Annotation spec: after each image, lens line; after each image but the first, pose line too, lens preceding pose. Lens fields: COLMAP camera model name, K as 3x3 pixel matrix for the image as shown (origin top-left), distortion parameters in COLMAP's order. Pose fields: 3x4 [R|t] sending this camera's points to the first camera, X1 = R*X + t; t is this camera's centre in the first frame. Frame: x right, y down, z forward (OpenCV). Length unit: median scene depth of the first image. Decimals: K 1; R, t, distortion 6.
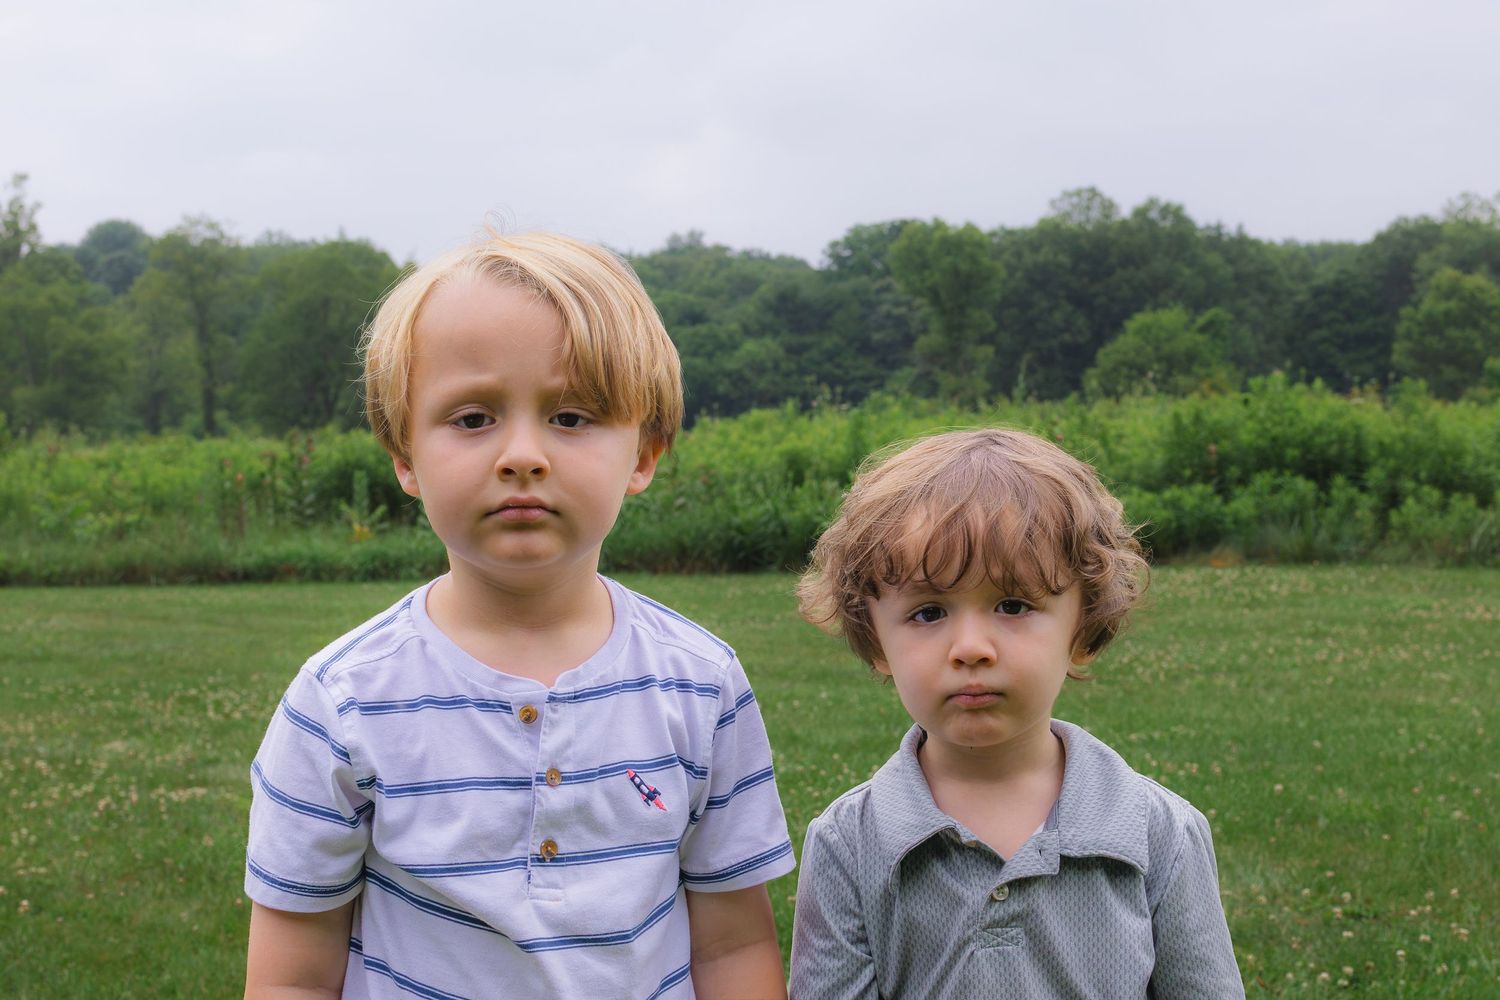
lens RADIAL K [[2564.0, 0, 752.2], [0, 2564.0, 483.2], [0, 0, 1]] dist [0.024935, -0.054534]
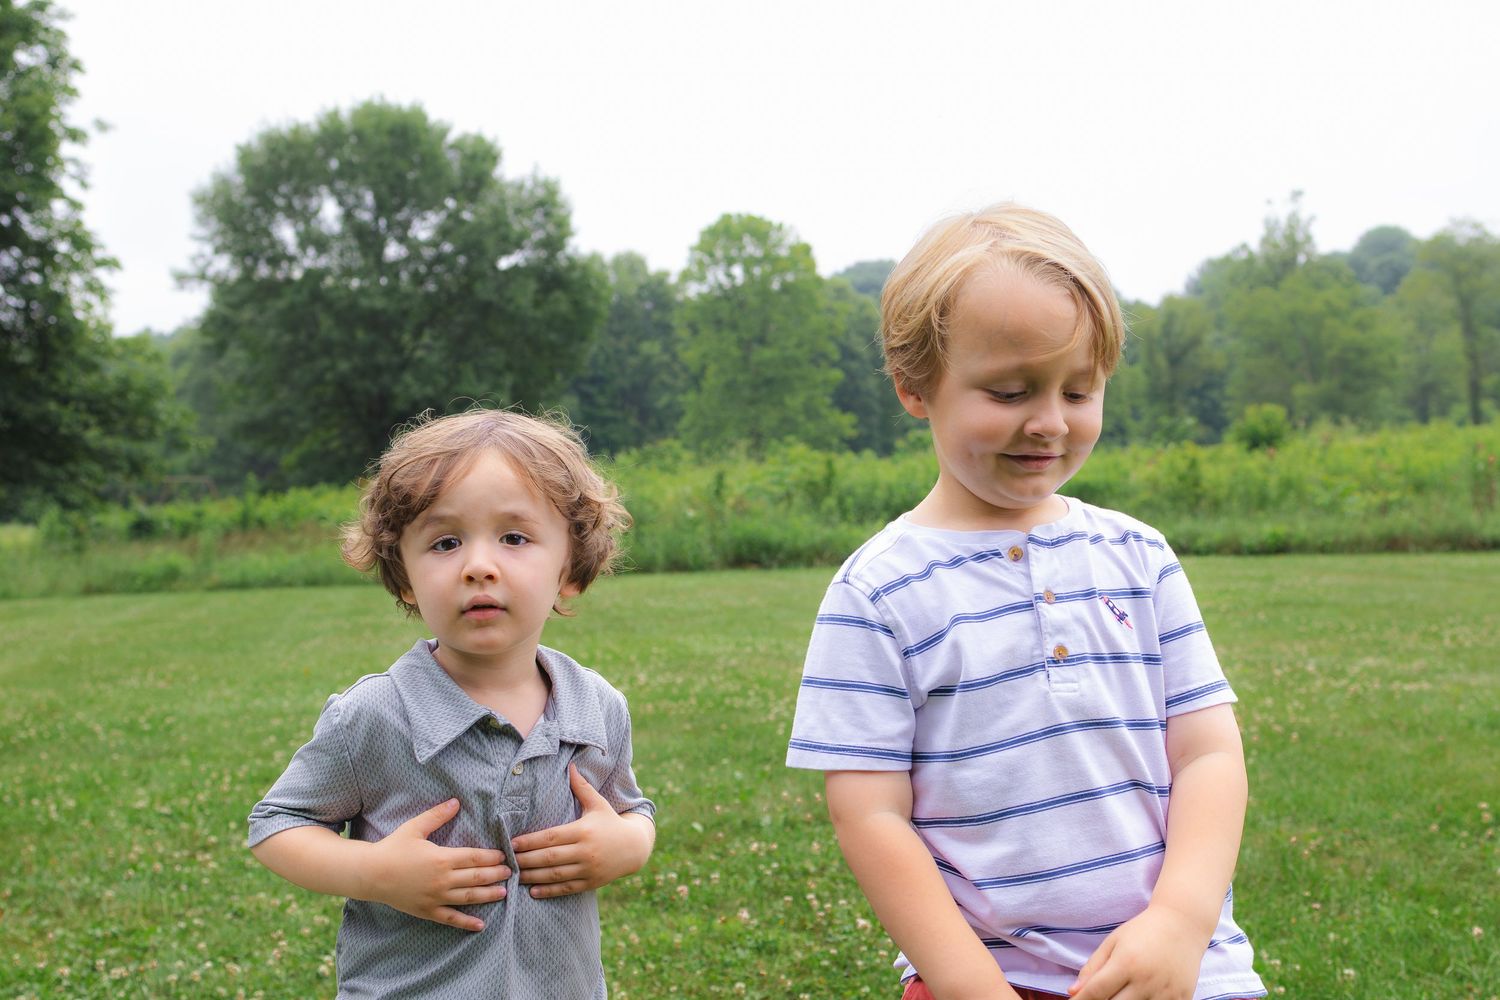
lens RADIAL K [[2564.0, 0, 752.2], [0, 2564.0, 483.2], [0, 0, 1]] dist [0.024935, -0.054534]
pose [[0.882157, -0.015975, -0.470685, 0.040182], [0.017155, 0.999851, -0.001781, 0.004511], [0.470643, -0.006503, 0.882300, -0.129794]]
